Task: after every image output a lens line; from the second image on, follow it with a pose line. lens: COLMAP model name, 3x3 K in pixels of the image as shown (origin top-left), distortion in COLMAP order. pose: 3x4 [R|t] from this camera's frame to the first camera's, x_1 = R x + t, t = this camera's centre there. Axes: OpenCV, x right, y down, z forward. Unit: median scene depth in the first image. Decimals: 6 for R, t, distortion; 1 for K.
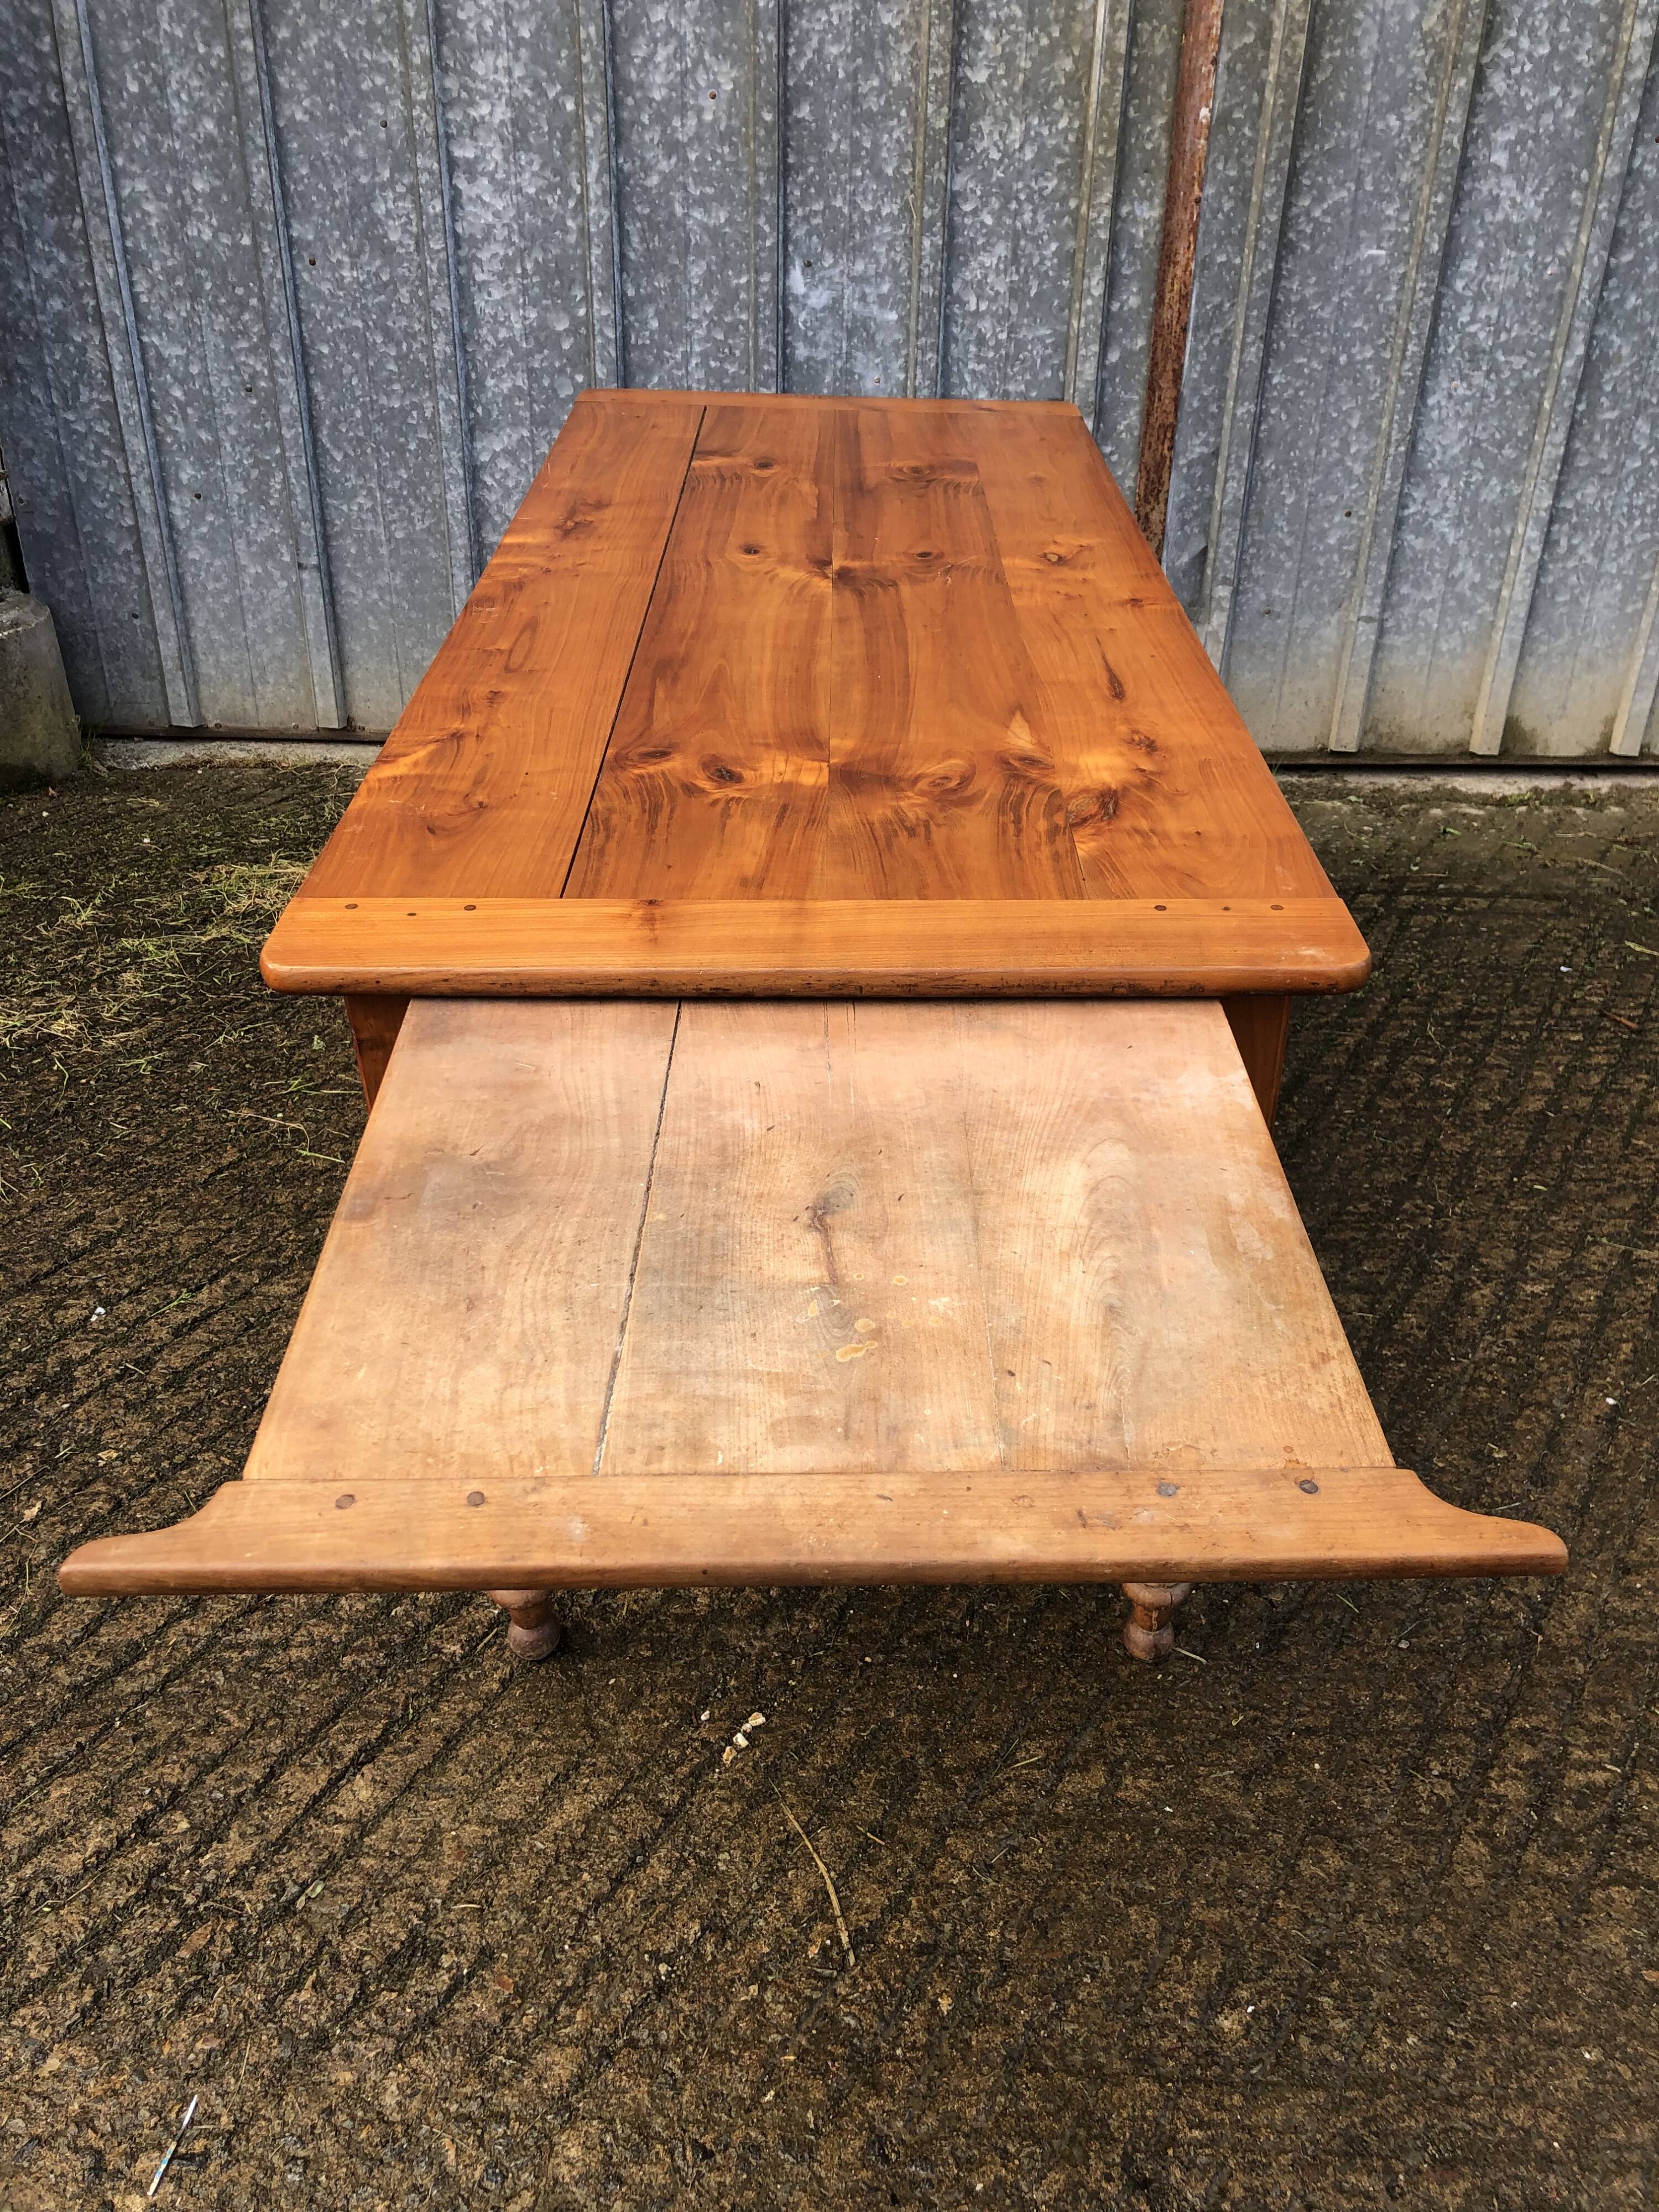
lens RADIAL K [[1810.4, 0, 855.1], [0, 1810.4, 1099.0], [0, 0, 1]] dist [0.017727, -0.001965]
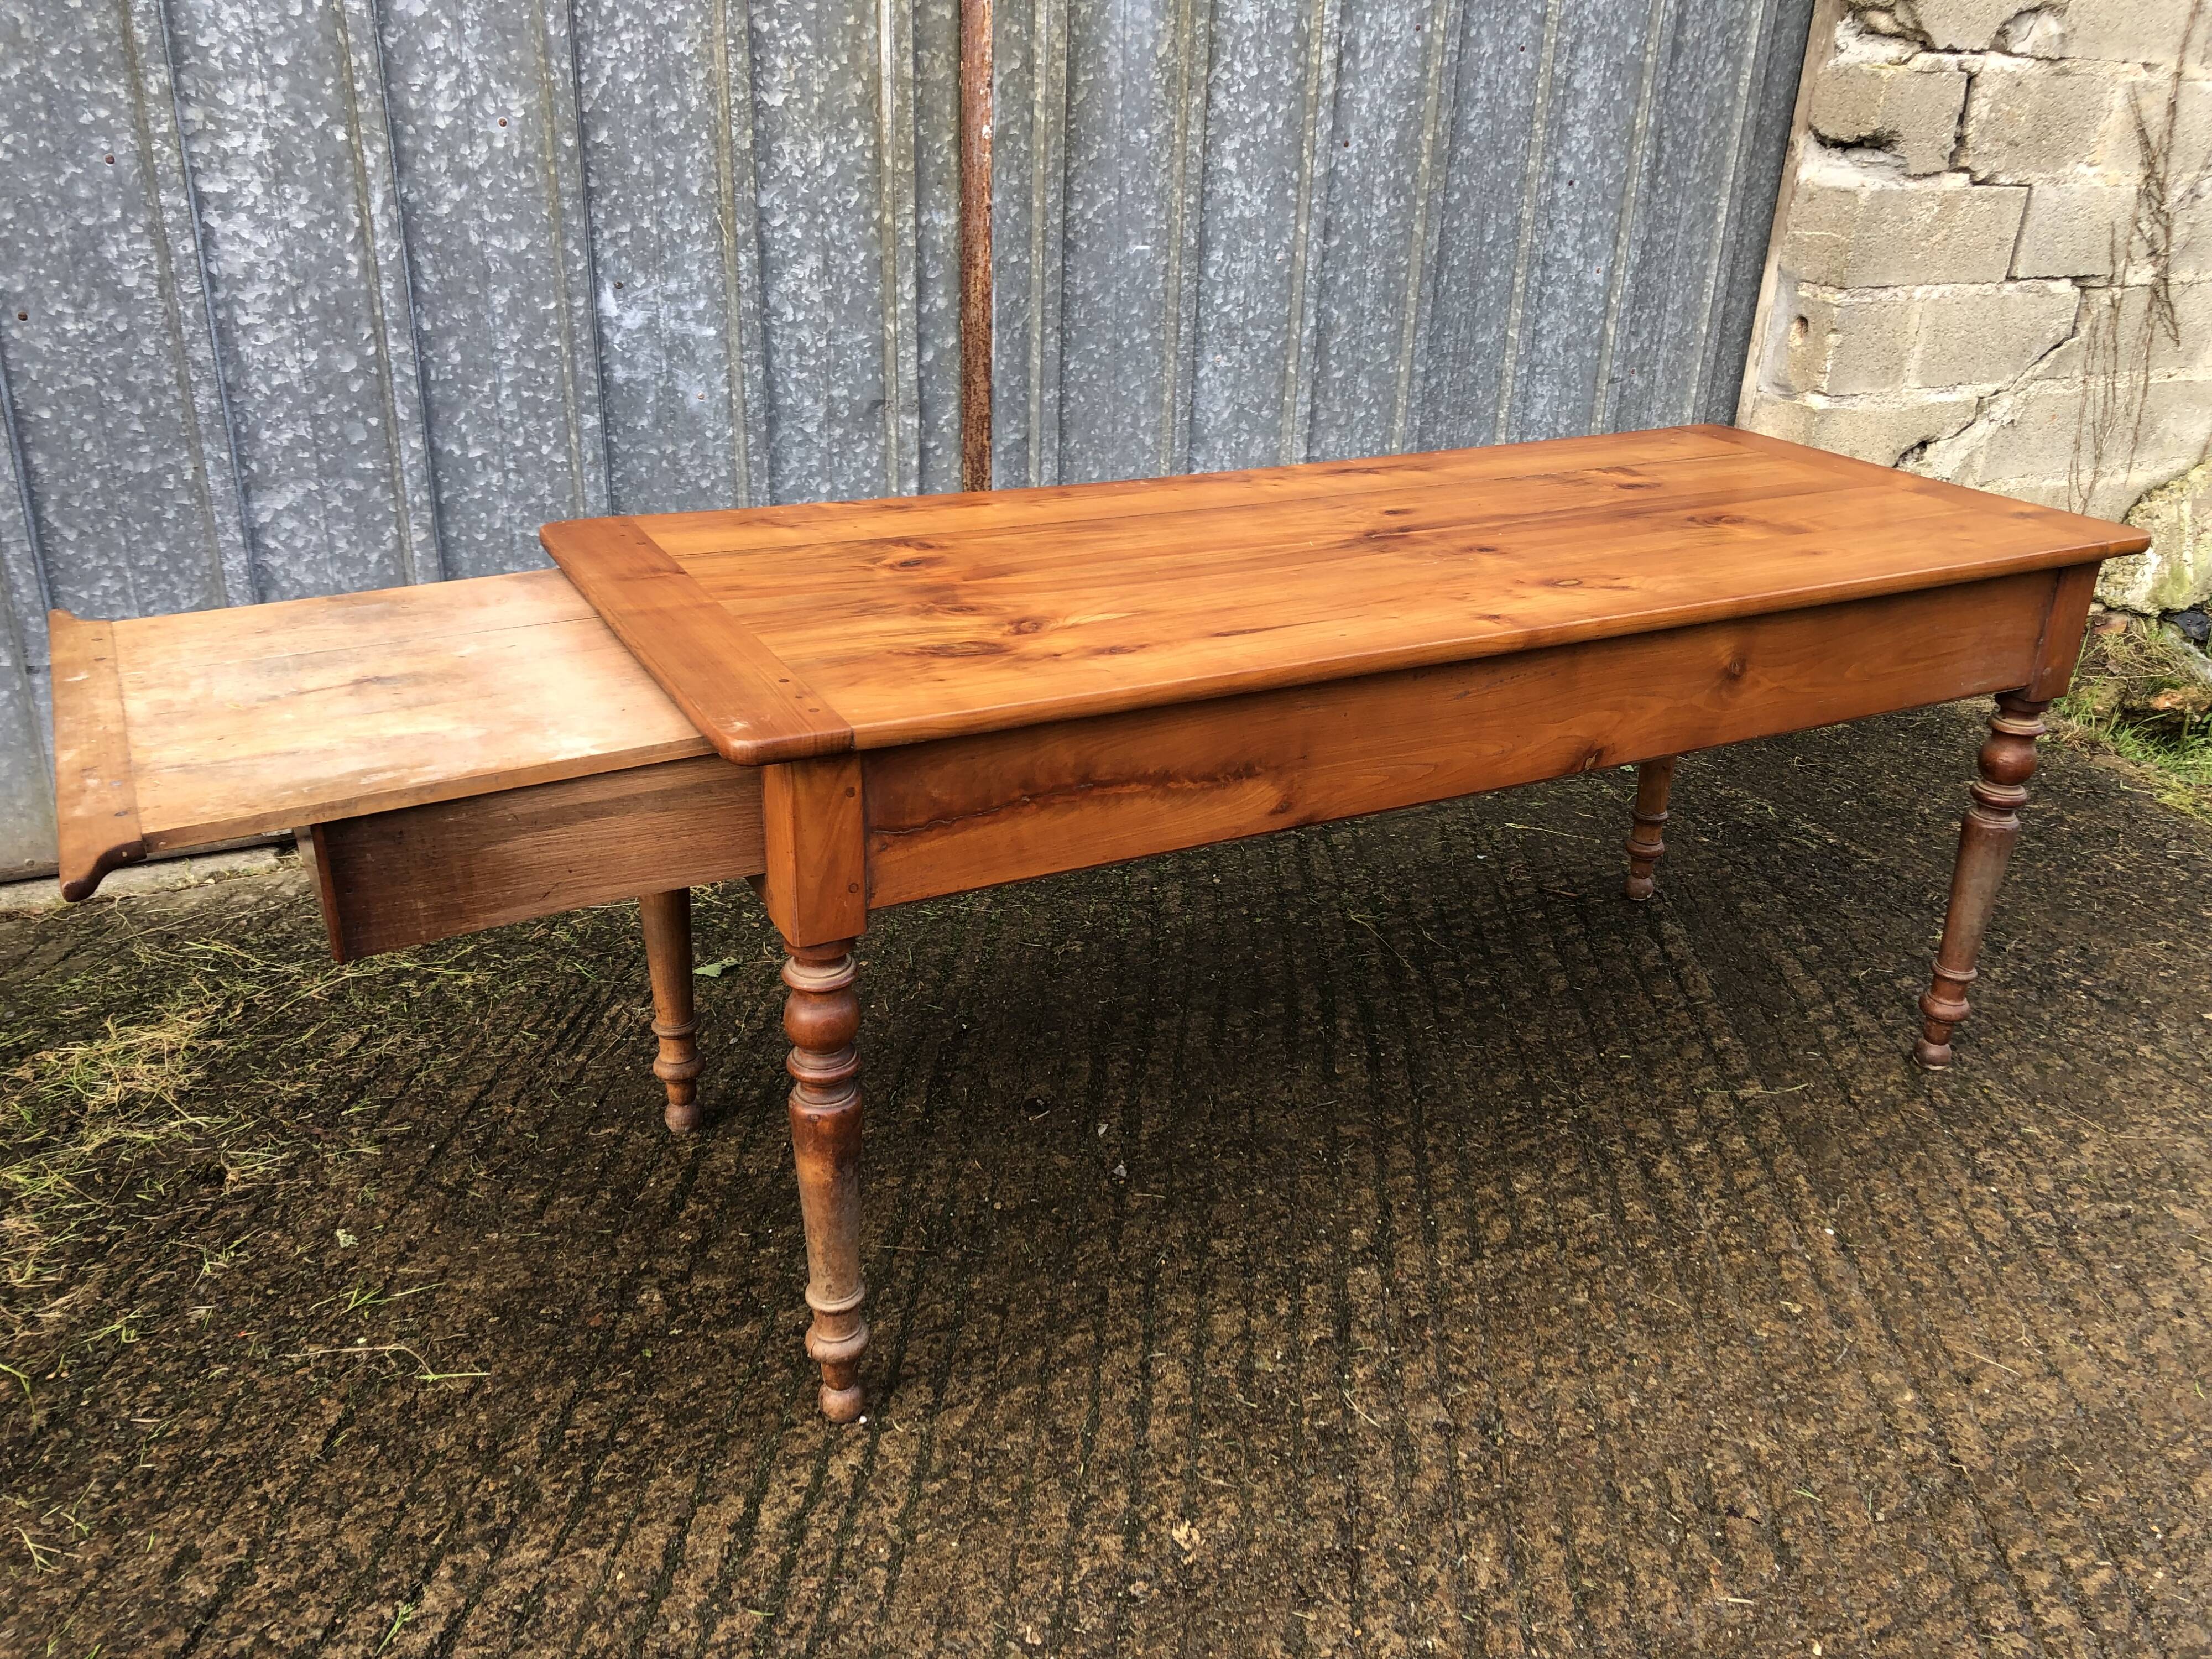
lens RADIAL K [[1810.4, 0, 1091.0], [0, 1810.4, 810.4], [0, 0, 1]] dist [0.017727, -0.001965]
pose [[0.890058, -0.177854, 0.419721, -0.255330], [0.230953, 0.969767, -0.078825, -0.062455], [-0.393012, 0.167094, 0.904224, 0.091793]]
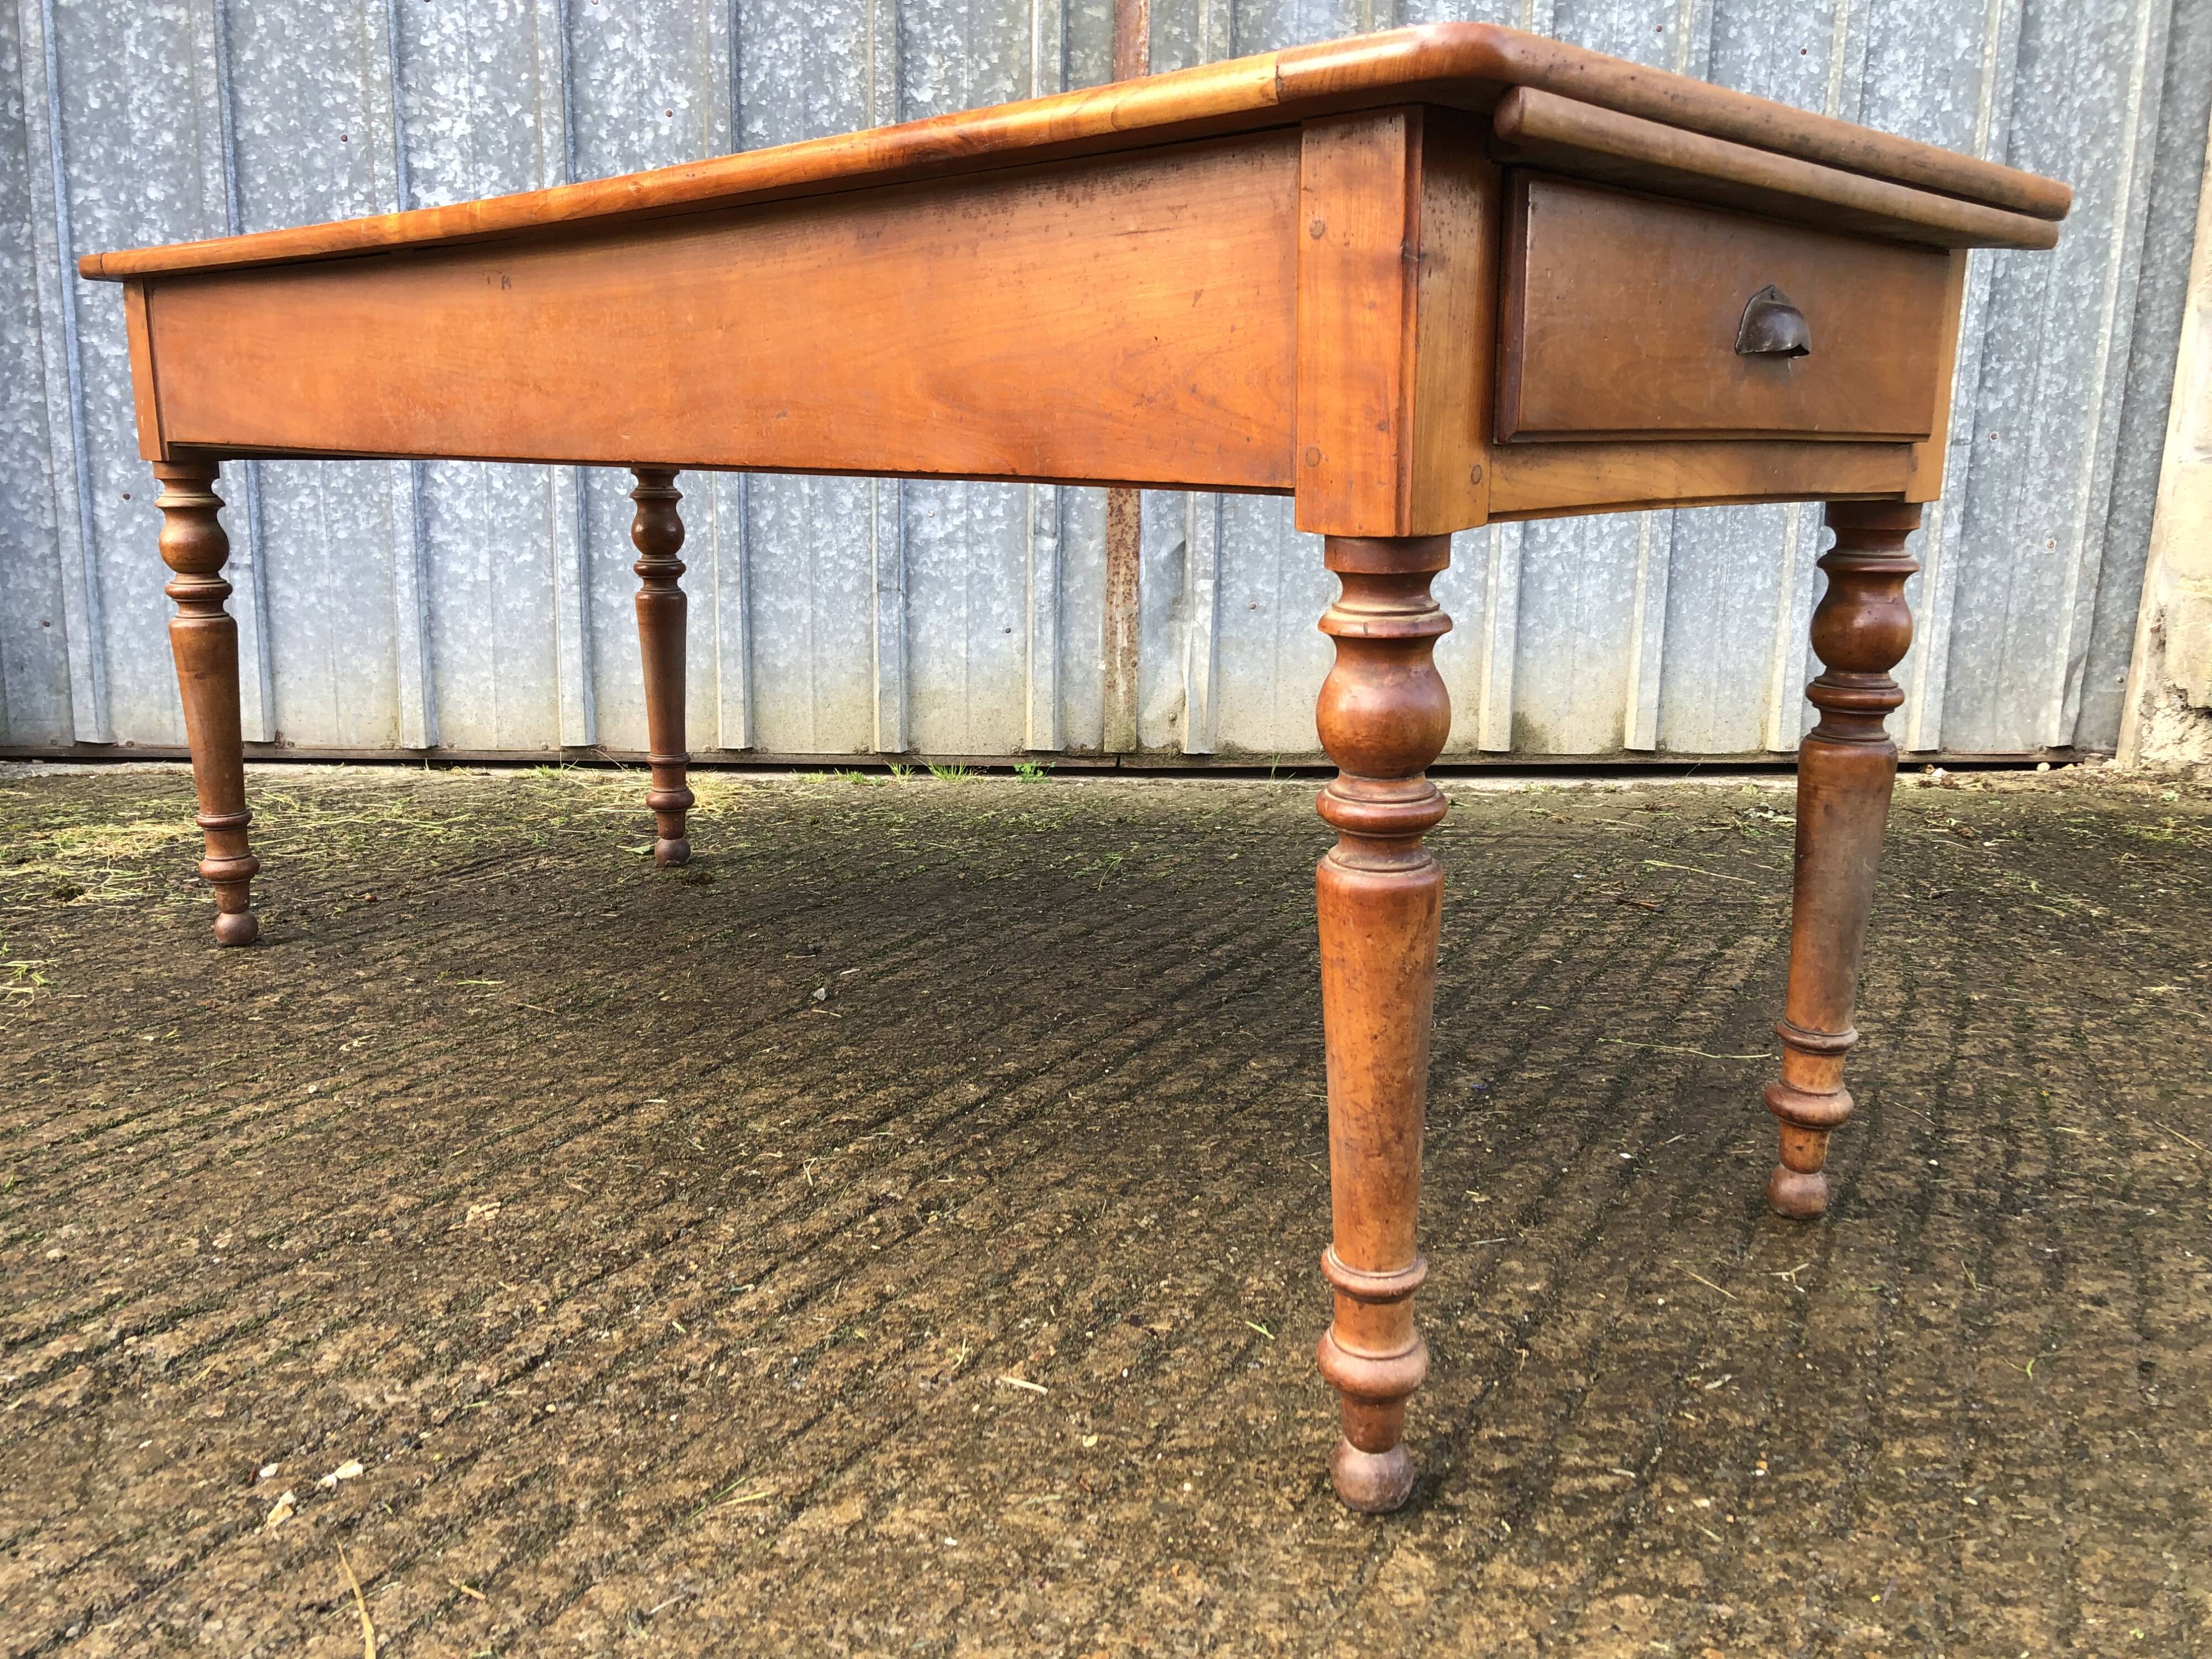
lens RADIAL K [[1810.4, 0, 1095.8], [0, 1810.4, 816.0], [0, 0, 1]] dist [0.017727, -0.001965]
pose [[0.998301, -0.020764, 0.054443, 0.097071], [0.038320, 0.937826, -0.344985, 0.186745], [-0.043895, 0.346485, 0.937028, 0.150072]]
